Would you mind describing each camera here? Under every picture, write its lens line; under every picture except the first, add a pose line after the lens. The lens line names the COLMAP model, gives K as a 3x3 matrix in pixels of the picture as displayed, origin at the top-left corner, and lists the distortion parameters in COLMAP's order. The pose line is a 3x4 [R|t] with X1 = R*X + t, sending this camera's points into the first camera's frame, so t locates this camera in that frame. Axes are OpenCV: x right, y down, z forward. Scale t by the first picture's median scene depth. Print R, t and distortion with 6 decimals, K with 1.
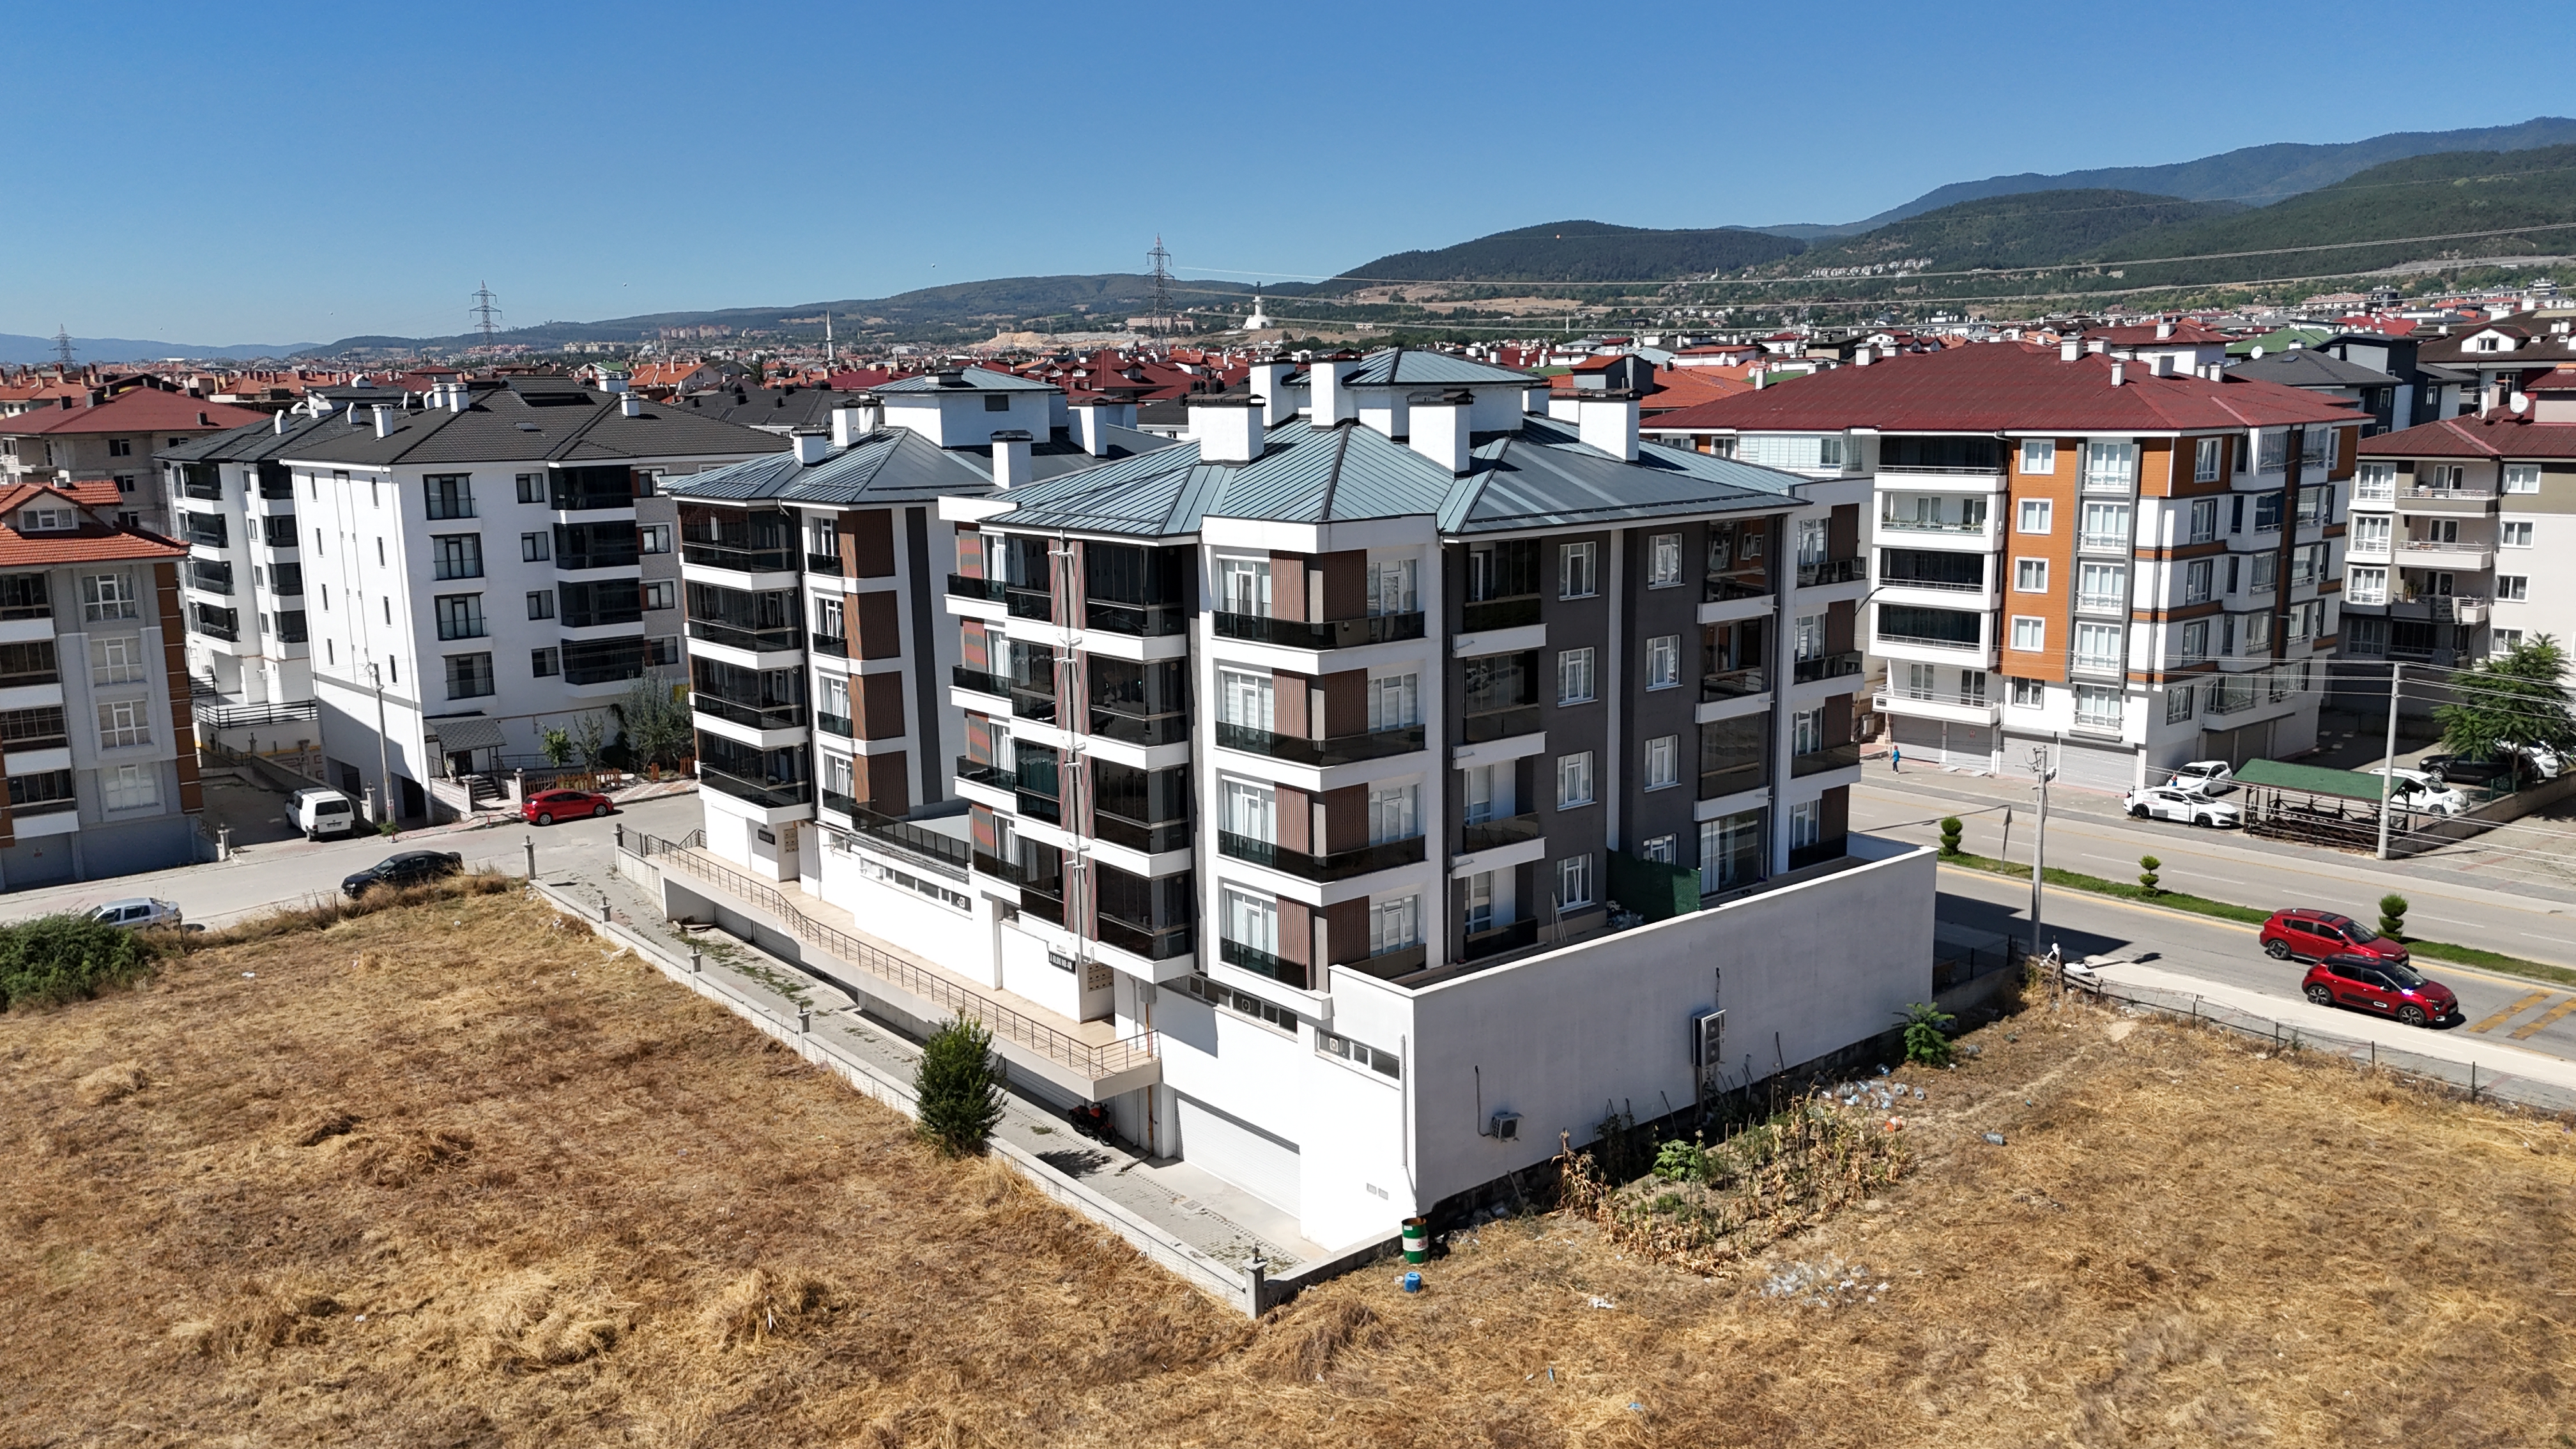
lens RADIAL K [[1903.6, 0, 1290.8], [0, 1903.6, 715.3], [0, 0, 1]] dist [0.068646, -0.062561]
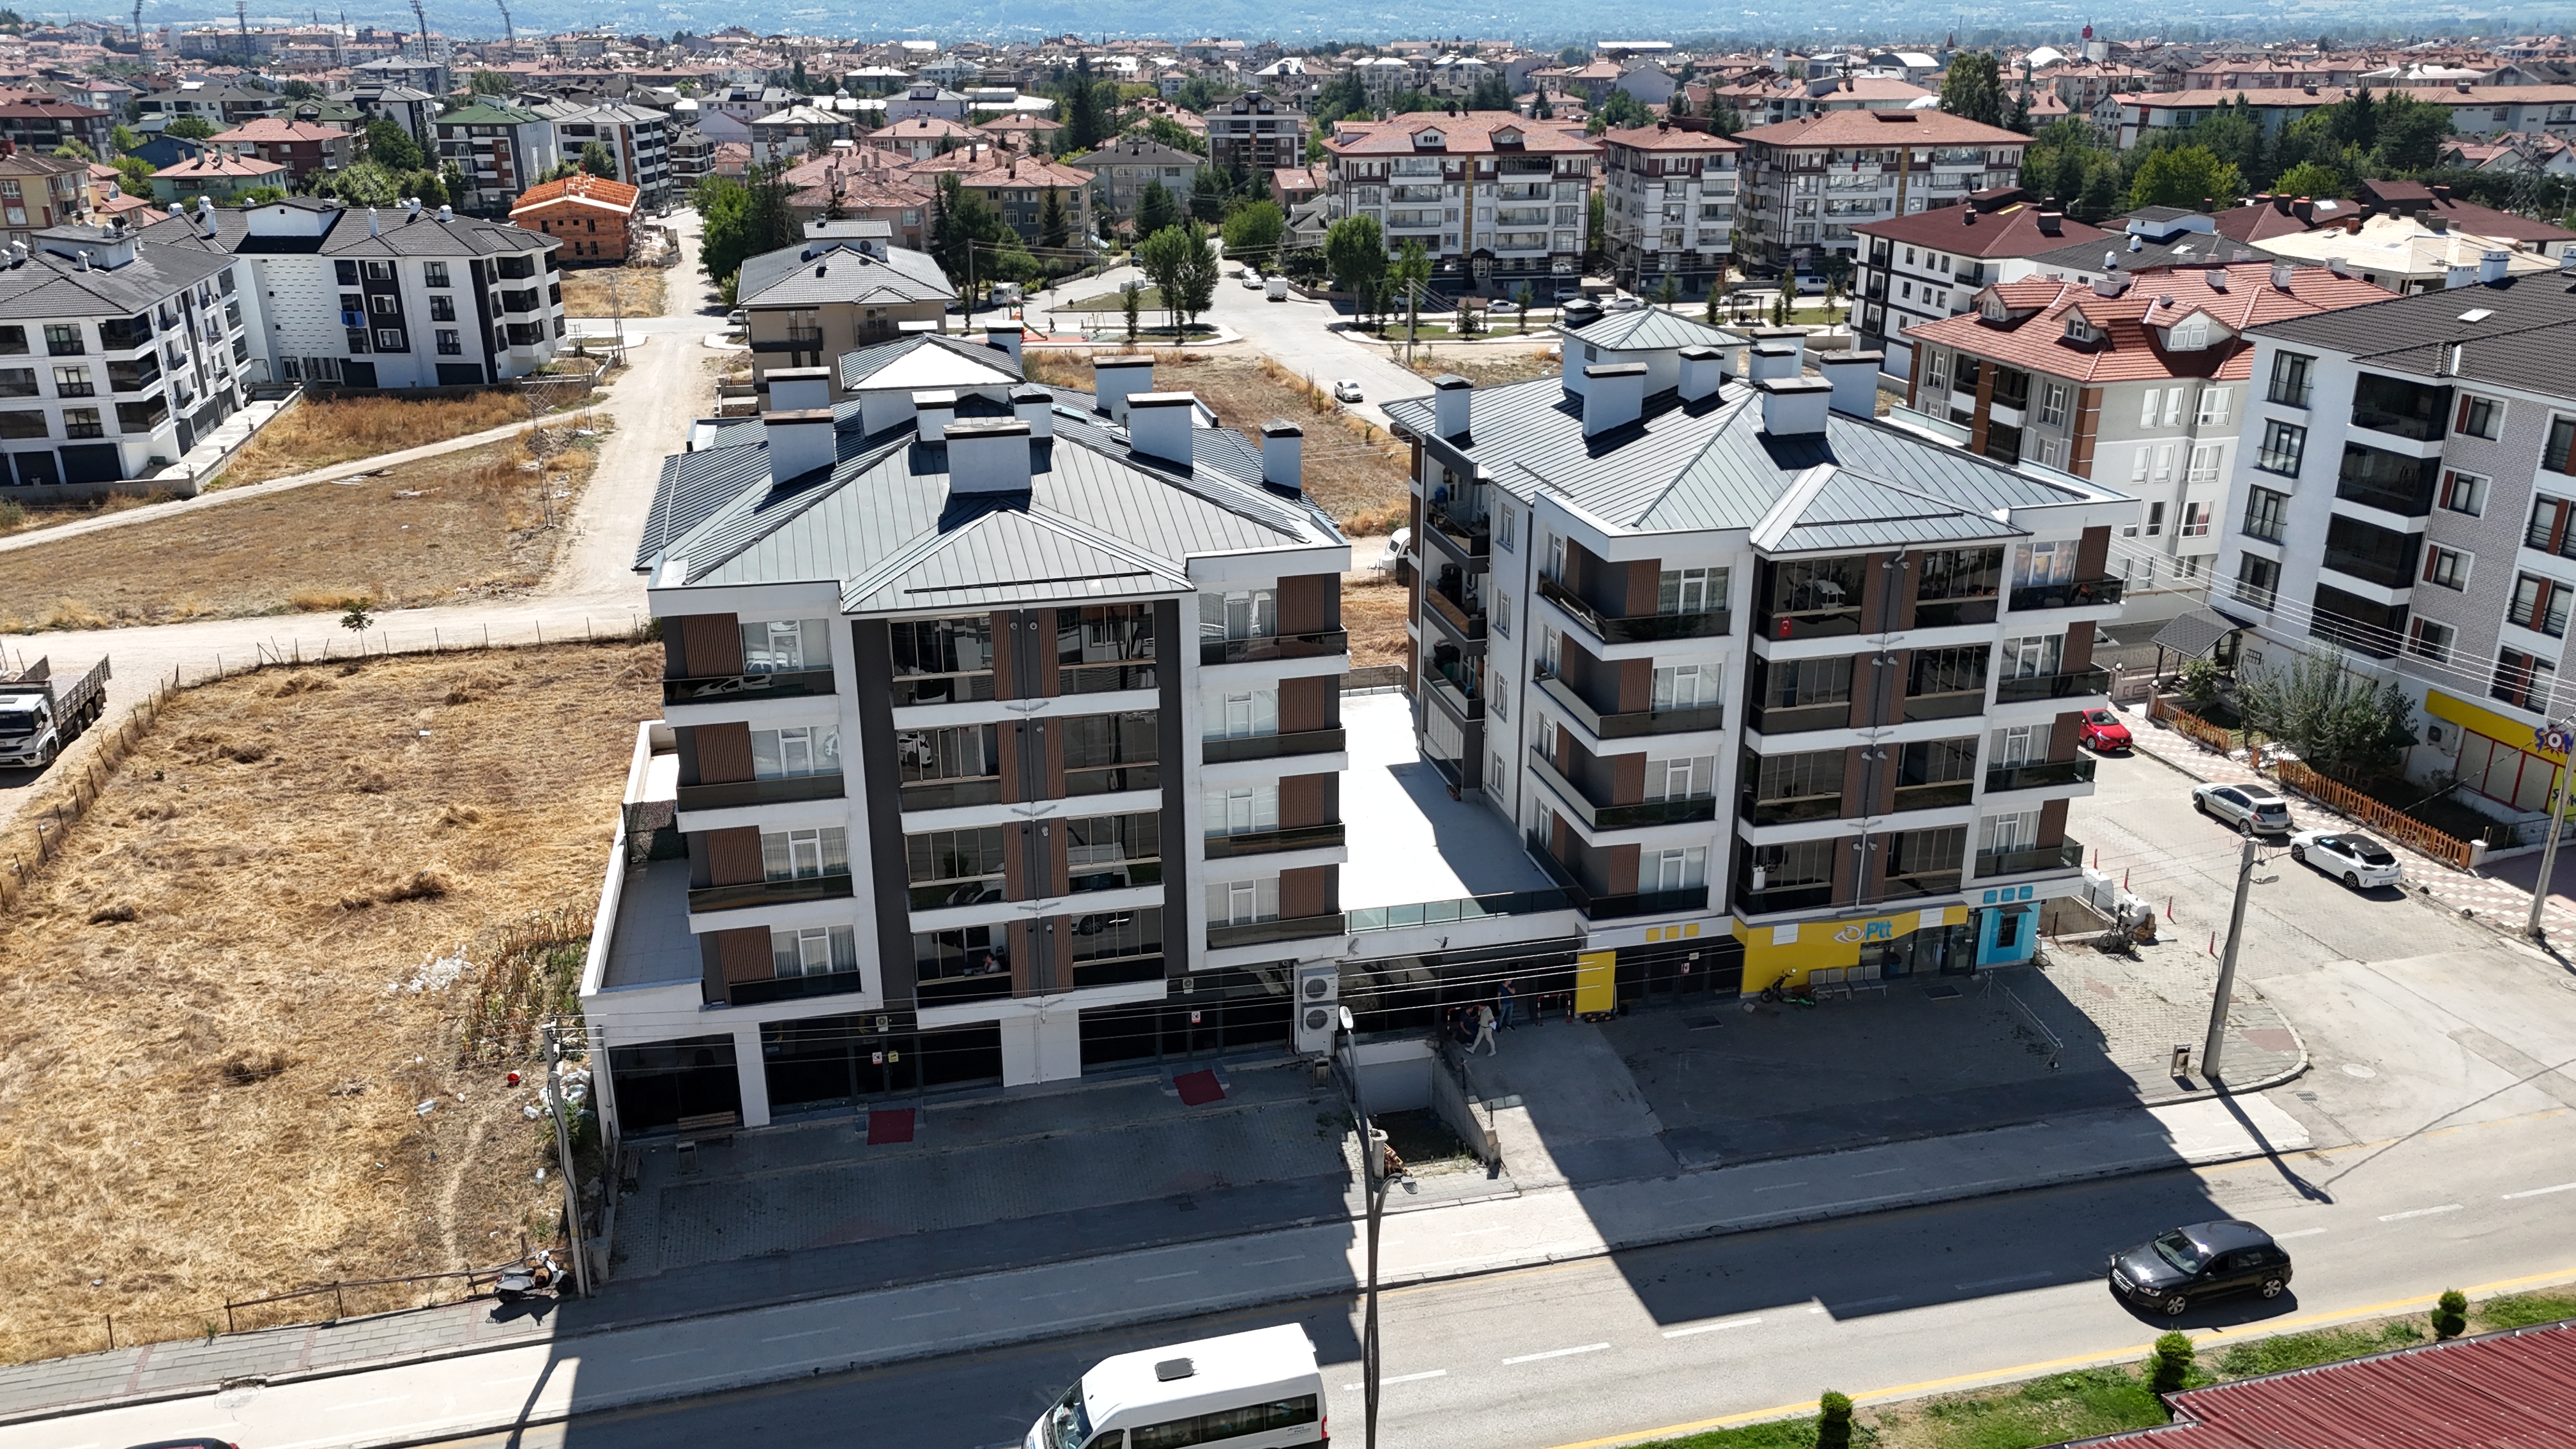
lens RADIAL K [[1903.6, 0, 1294.3], [0, 1903.6, 710.0], [0, 0, 1]] dist [0.068646, -0.062561]
pose [[-0.428120, 0.323236, -0.843939, 0.809310], [-0.144483, 0.897354, 0.416989, -0.415502], [0.892098, 0.300456, -0.337473, 1.395710]]
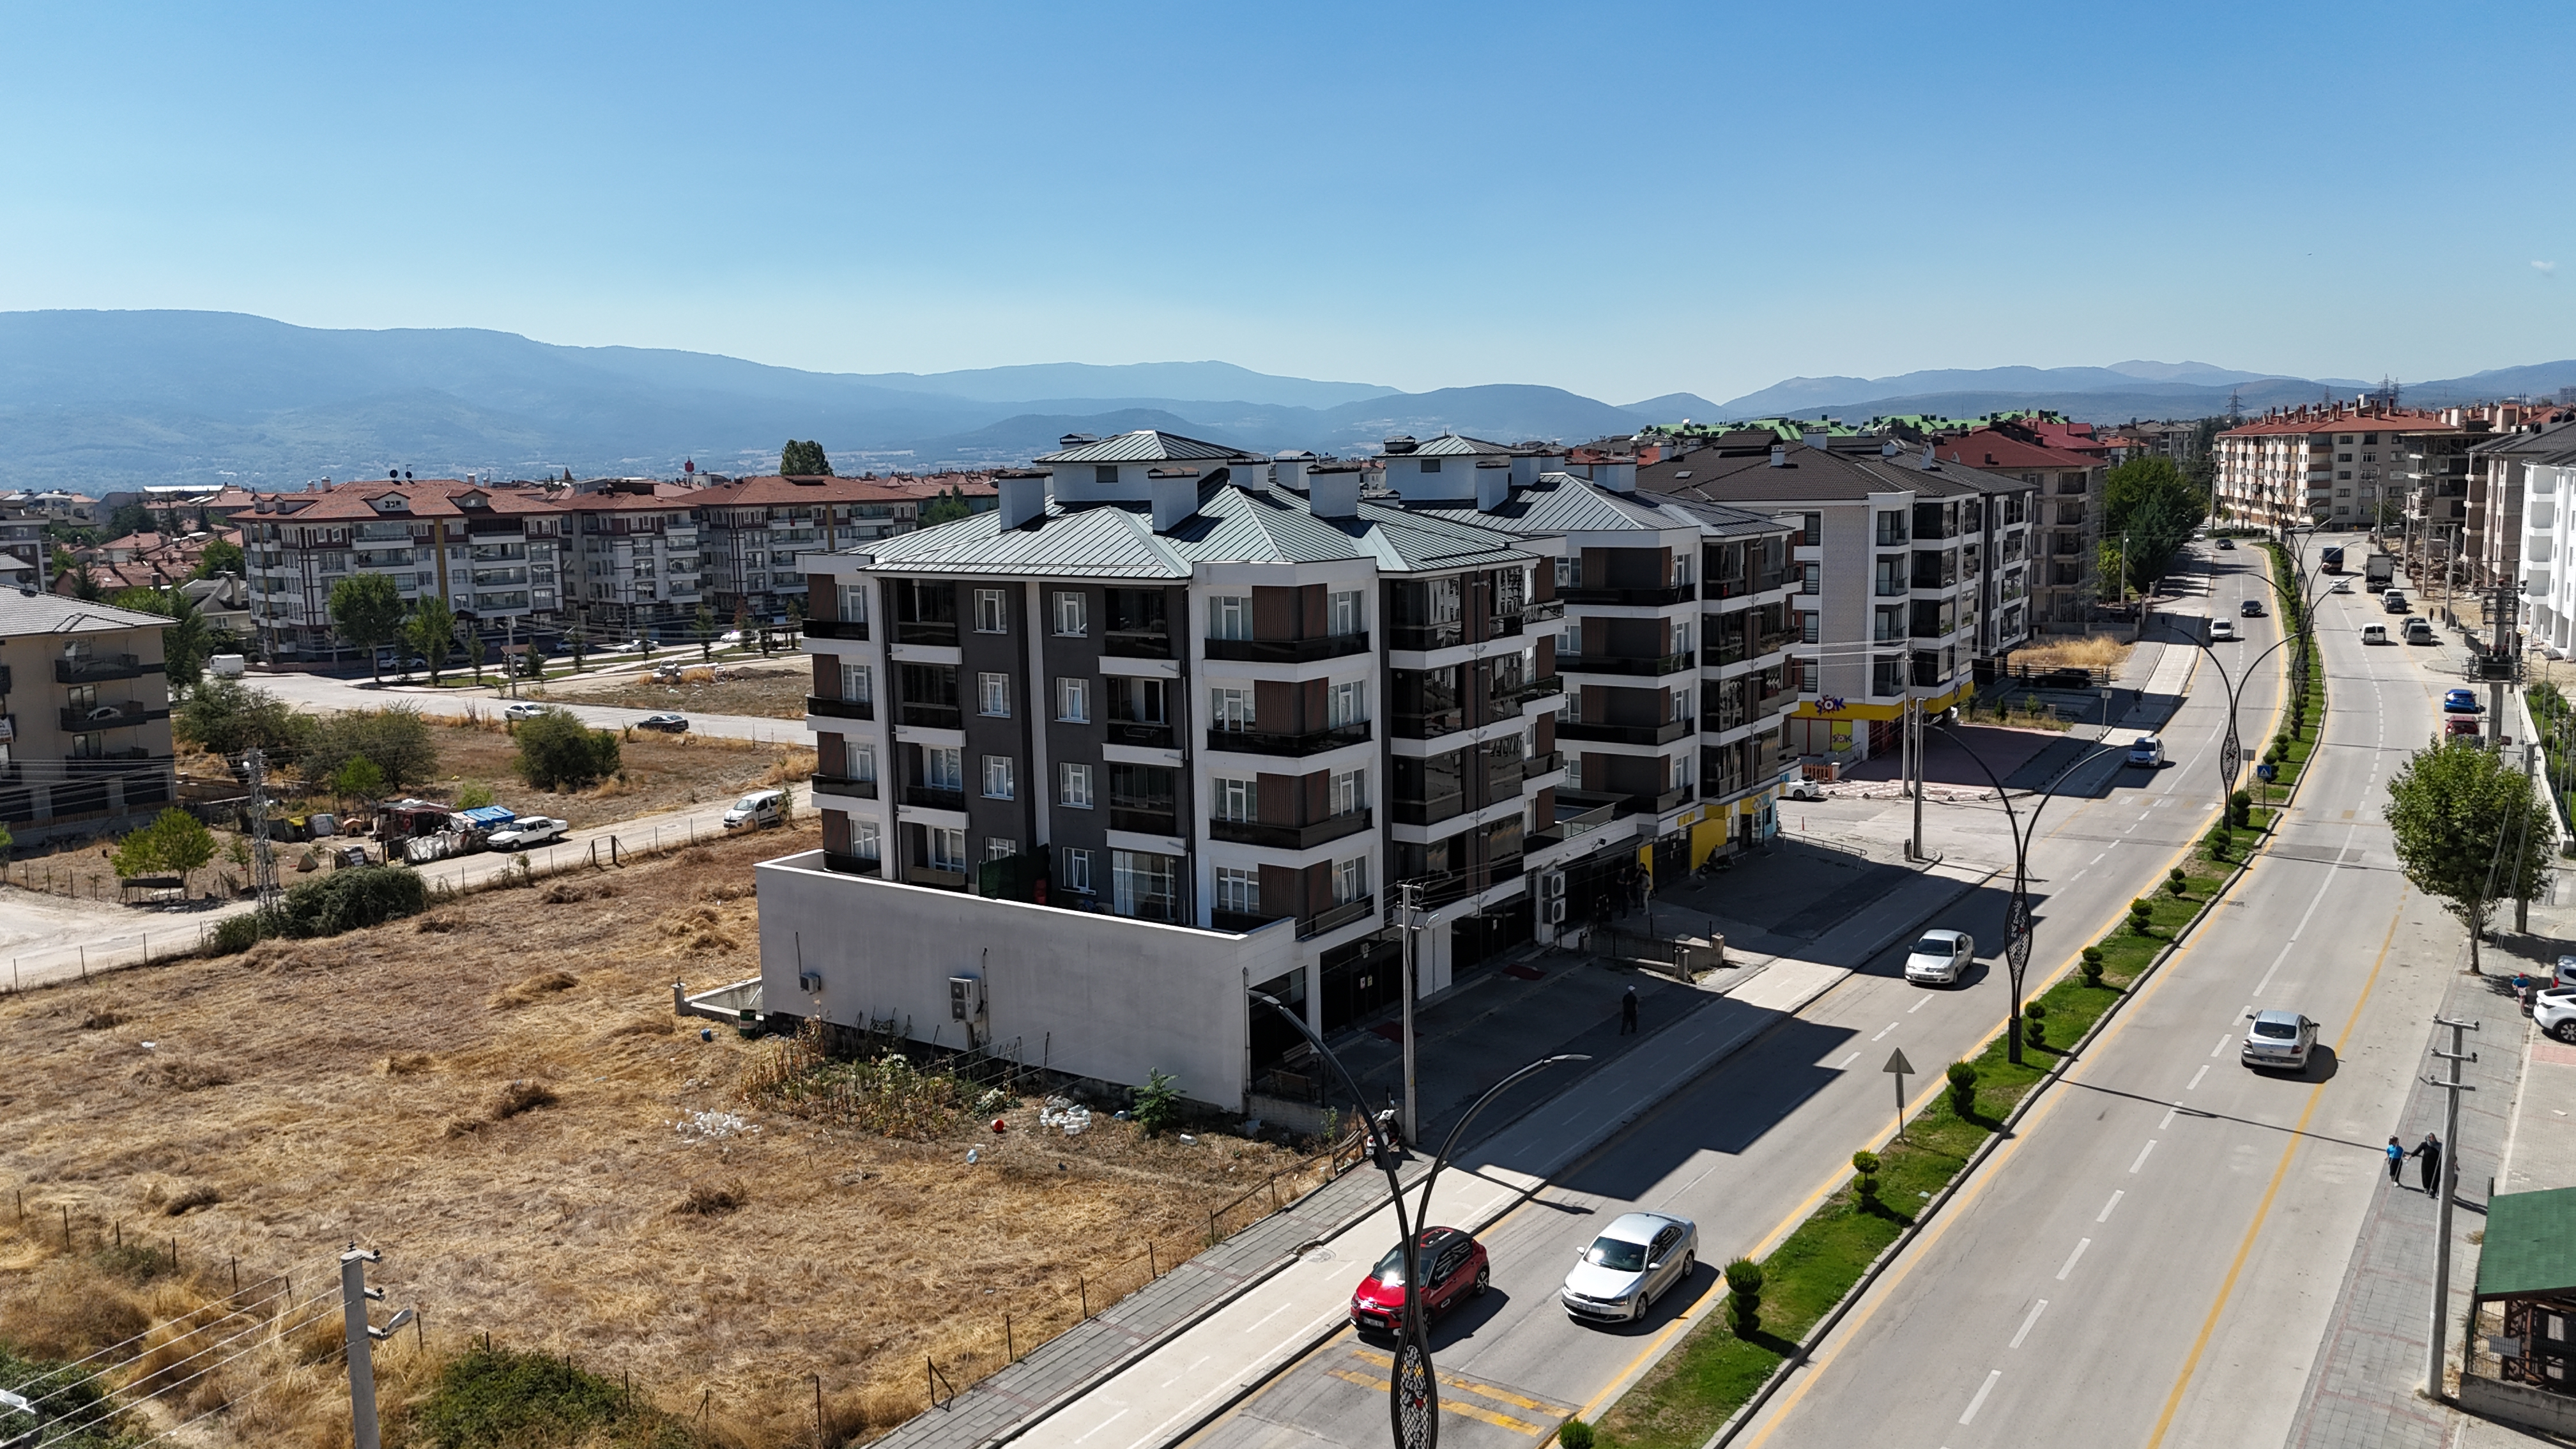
lens RADIAL K [[1903.6, 0, 1291.9], [0, 1903.6, 704.2], [0, 0, 1]] dist [0.068646, -0.062561]
pose [[0.280159, 0.132955, -0.950702, 1.132934], [-0.147925, 0.984513, 0.094092, -0.130496], [0.948488, 0.114272, 0.295488, 0.653157]]
